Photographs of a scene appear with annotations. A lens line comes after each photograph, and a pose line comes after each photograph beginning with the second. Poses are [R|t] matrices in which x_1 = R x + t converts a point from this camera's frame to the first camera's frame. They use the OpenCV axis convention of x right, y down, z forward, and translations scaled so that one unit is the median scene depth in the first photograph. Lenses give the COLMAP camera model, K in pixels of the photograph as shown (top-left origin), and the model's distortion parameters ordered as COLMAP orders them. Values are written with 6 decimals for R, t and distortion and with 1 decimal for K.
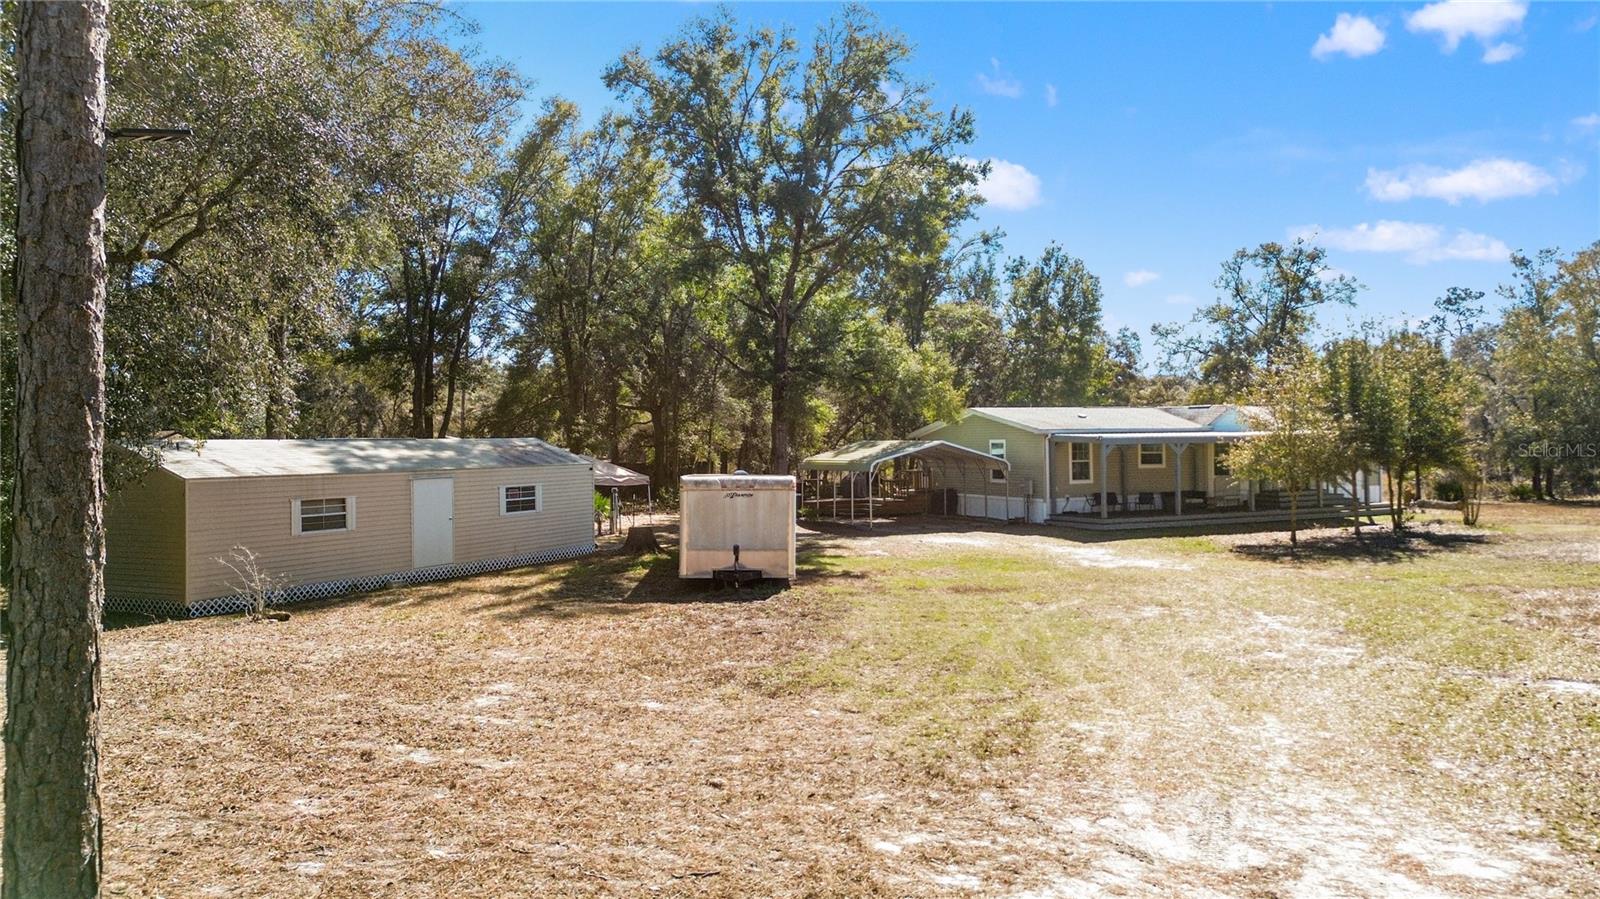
lens RADIAL K [[1124.4, 0, 804.2], [0, 1124.4, 447.1], [0, 0, 1]] dist [0.061911, -0.071178]
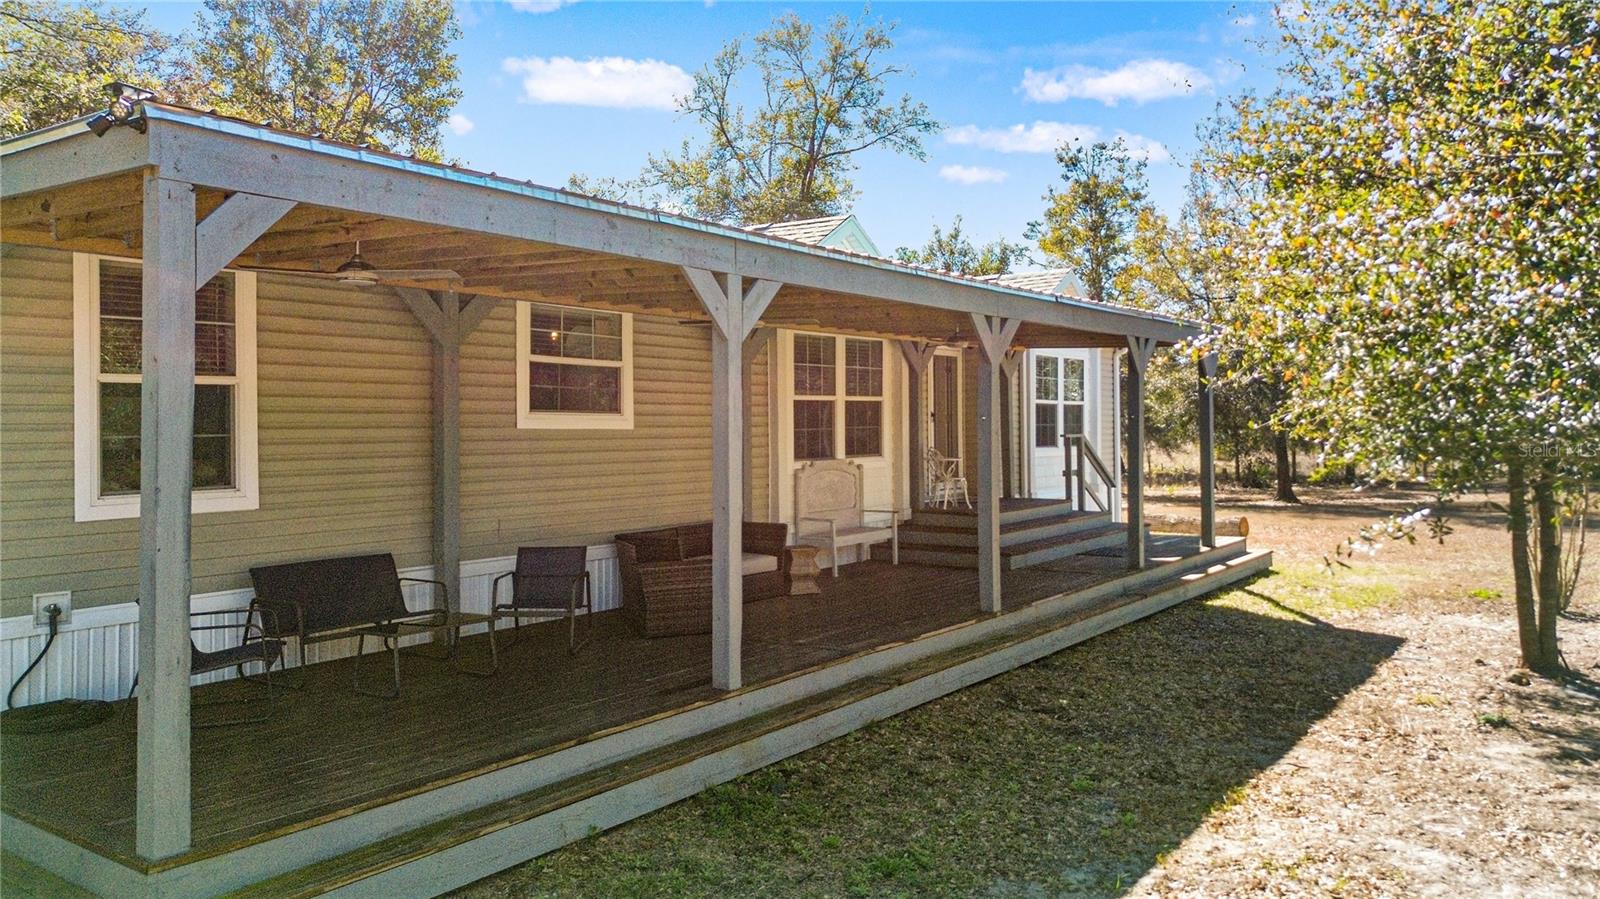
lens RADIAL K [[1143.7, 0, 830.9], [0, 1143.7, 417.8], [0, 0, 1]] dist [0.046353, -0.000945]
pose [[0.864730, 0.009854, 0.502141, 0.260512], [-0.001066, 0.999841, -0.017786, 0.022315], [-0.502236, 0.014845, 0.864603, 0.857371]]
